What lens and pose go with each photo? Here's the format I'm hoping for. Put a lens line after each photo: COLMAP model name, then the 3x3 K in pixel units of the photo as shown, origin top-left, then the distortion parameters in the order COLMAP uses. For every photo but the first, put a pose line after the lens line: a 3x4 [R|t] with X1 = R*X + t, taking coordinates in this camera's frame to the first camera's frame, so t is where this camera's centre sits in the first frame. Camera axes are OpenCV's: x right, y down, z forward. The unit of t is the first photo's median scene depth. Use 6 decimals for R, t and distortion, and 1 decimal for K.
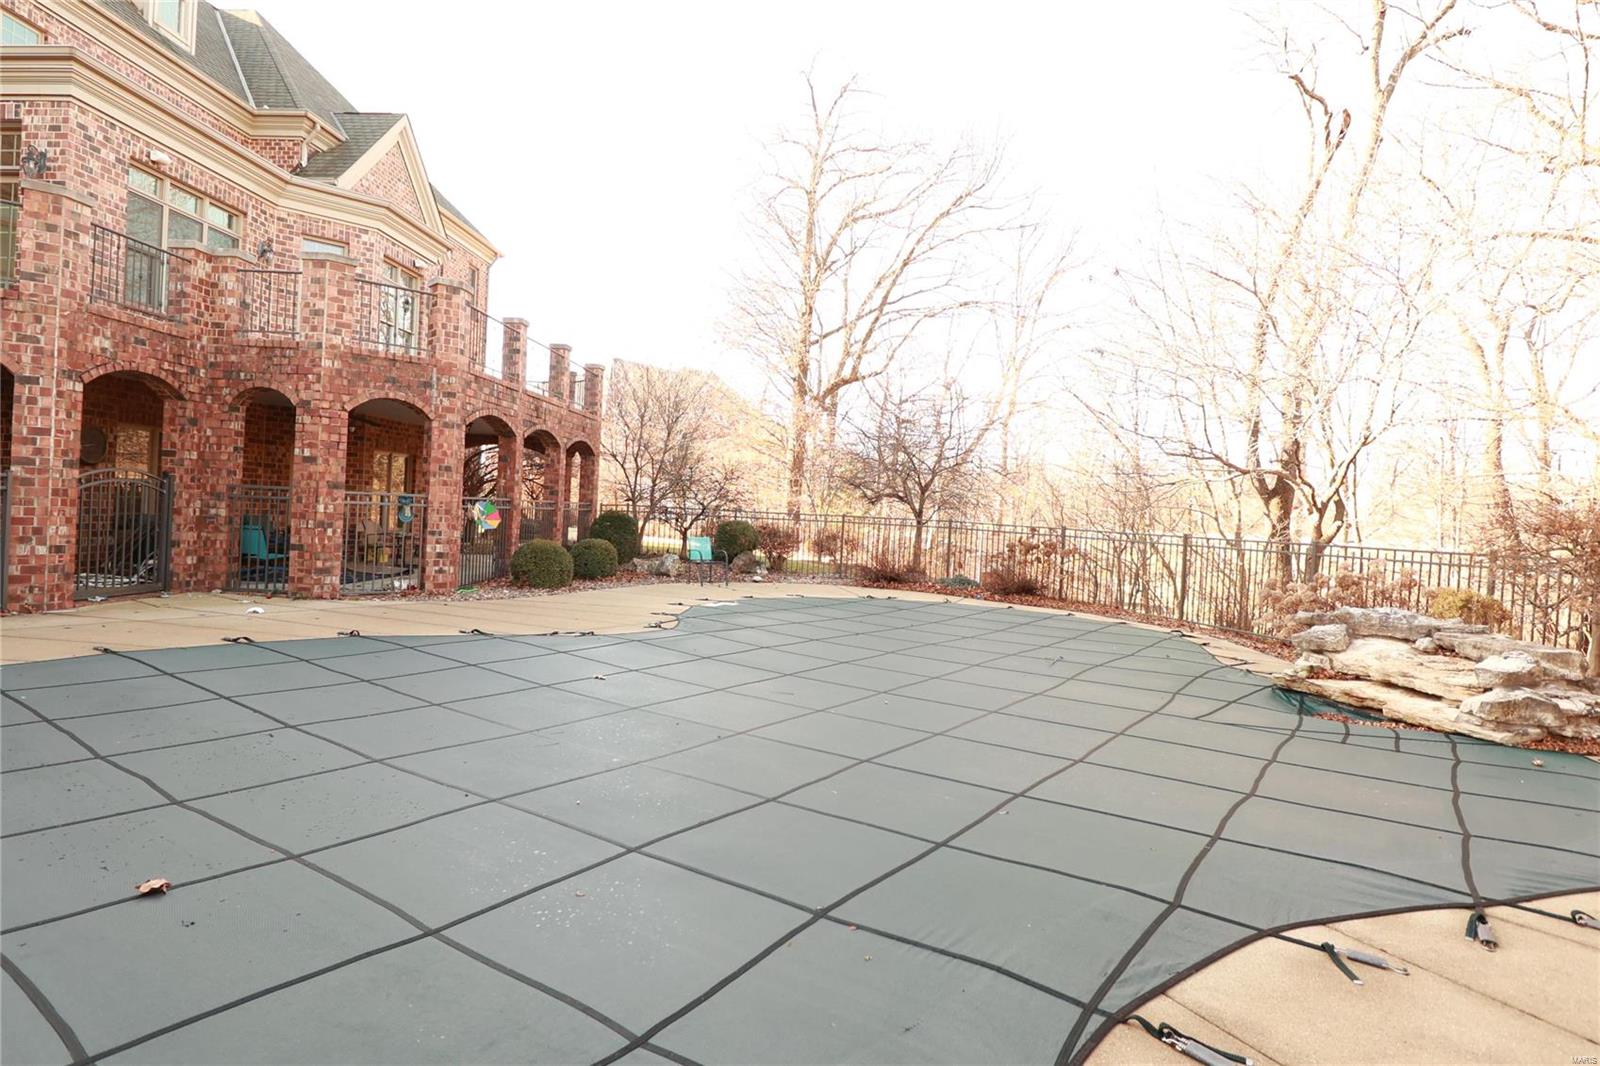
lens RADIAL K [[846.0, 0, 800.0], [0, 846.0, 533.0], [0, 0, 1]] dist [-0.004294, -0.001215]
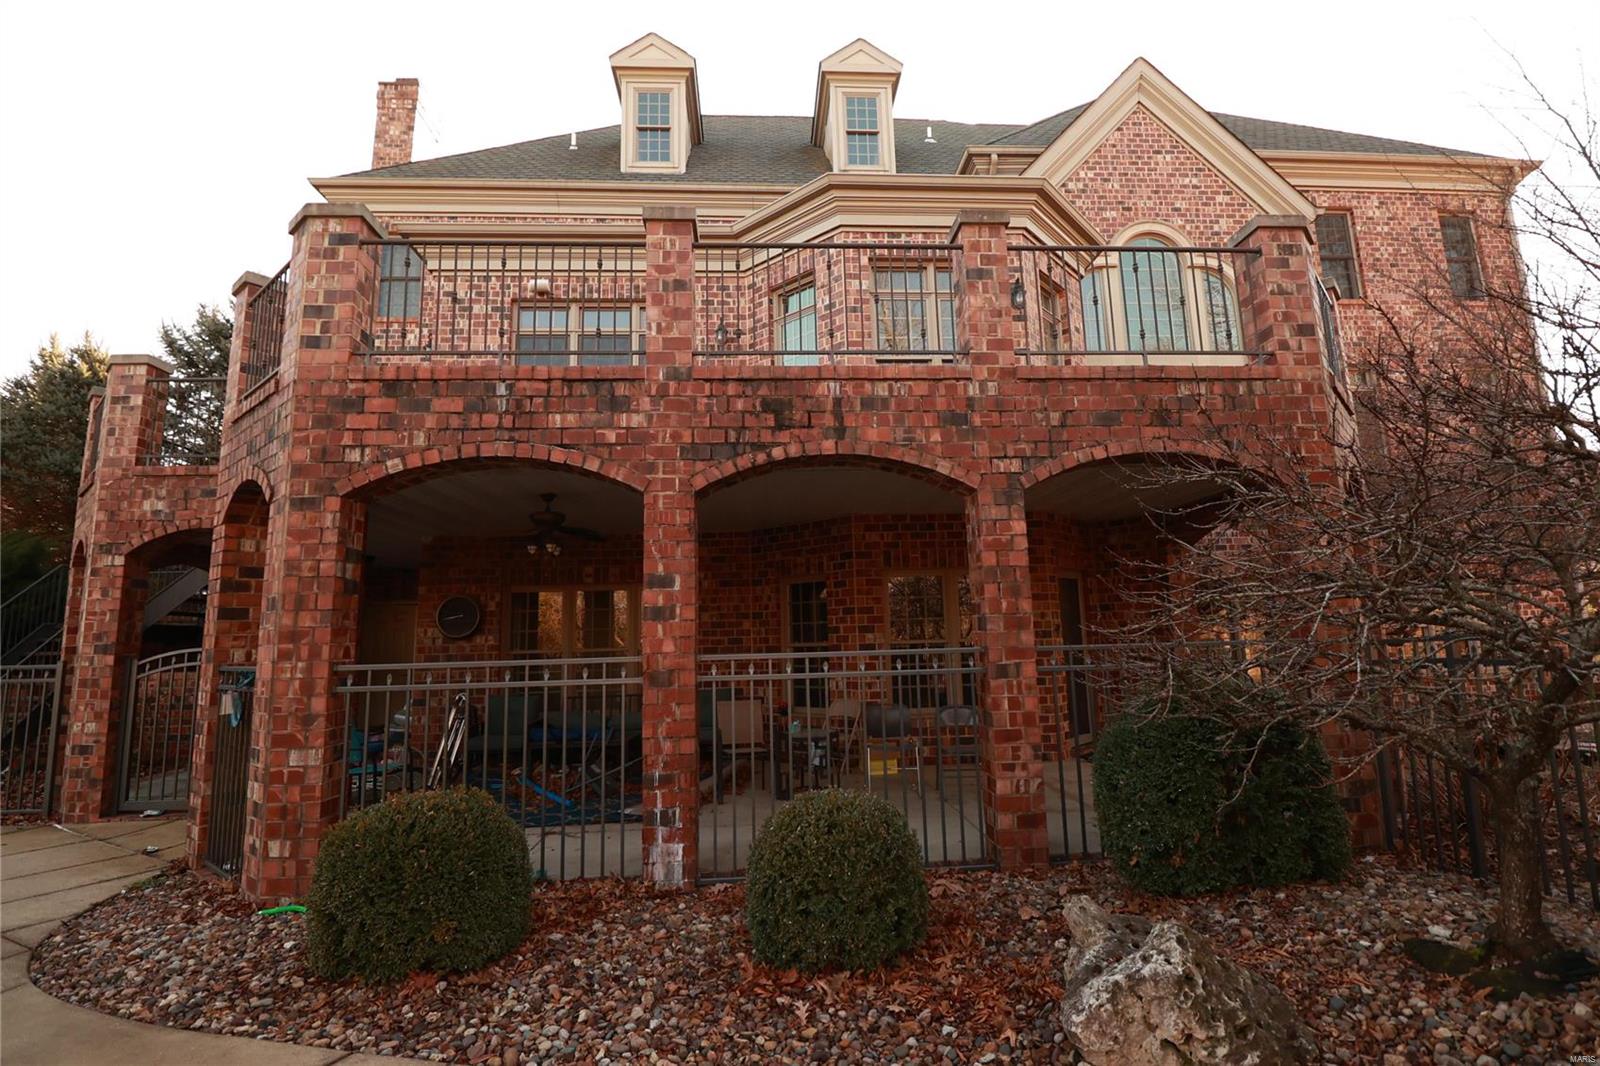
lens RADIAL K [[757.4, 0, 803.0], [0, 757.4, 519.1], [0, 0, 1]] dist [0.002064, -0.011137]
pose [[0.128530, -0.204674, -0.970355, 0.010141], [0.009272, 0.978676, -0.205201, -0.048141], [0.991662, 0.017378, 0.127687, 1.640554]]
